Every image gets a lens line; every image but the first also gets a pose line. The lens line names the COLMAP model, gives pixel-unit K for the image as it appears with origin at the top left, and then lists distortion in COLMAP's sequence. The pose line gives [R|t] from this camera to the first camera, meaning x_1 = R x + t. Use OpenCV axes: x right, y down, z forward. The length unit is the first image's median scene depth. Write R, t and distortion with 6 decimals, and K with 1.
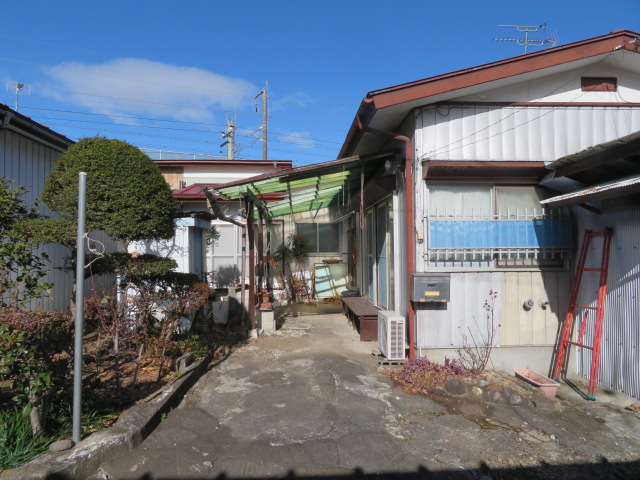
lens RADIAL K [[455.9, 0, 318.8], [0, 455.9, 239.6], [0, 0, 1]] dist [0.000957, -0.004222]
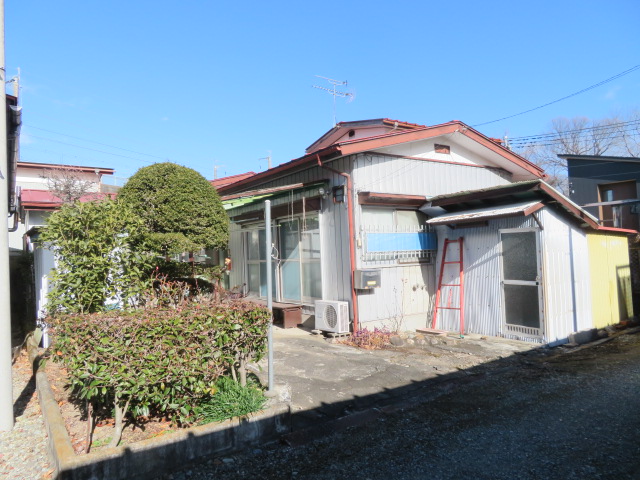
lens RADIAL K [[455.9, 0, 321.6], [0, 455.9, 239.8], [0, 0, 1]] dist [0.000957, -0.004222]
pose [[0.851797, -0.008165, 0.523808, -0.627303], [0.018816, 0.999710, -0.015015, -0.000984], [-0.523534, 0.022646, 0.851704, -0.160812]]
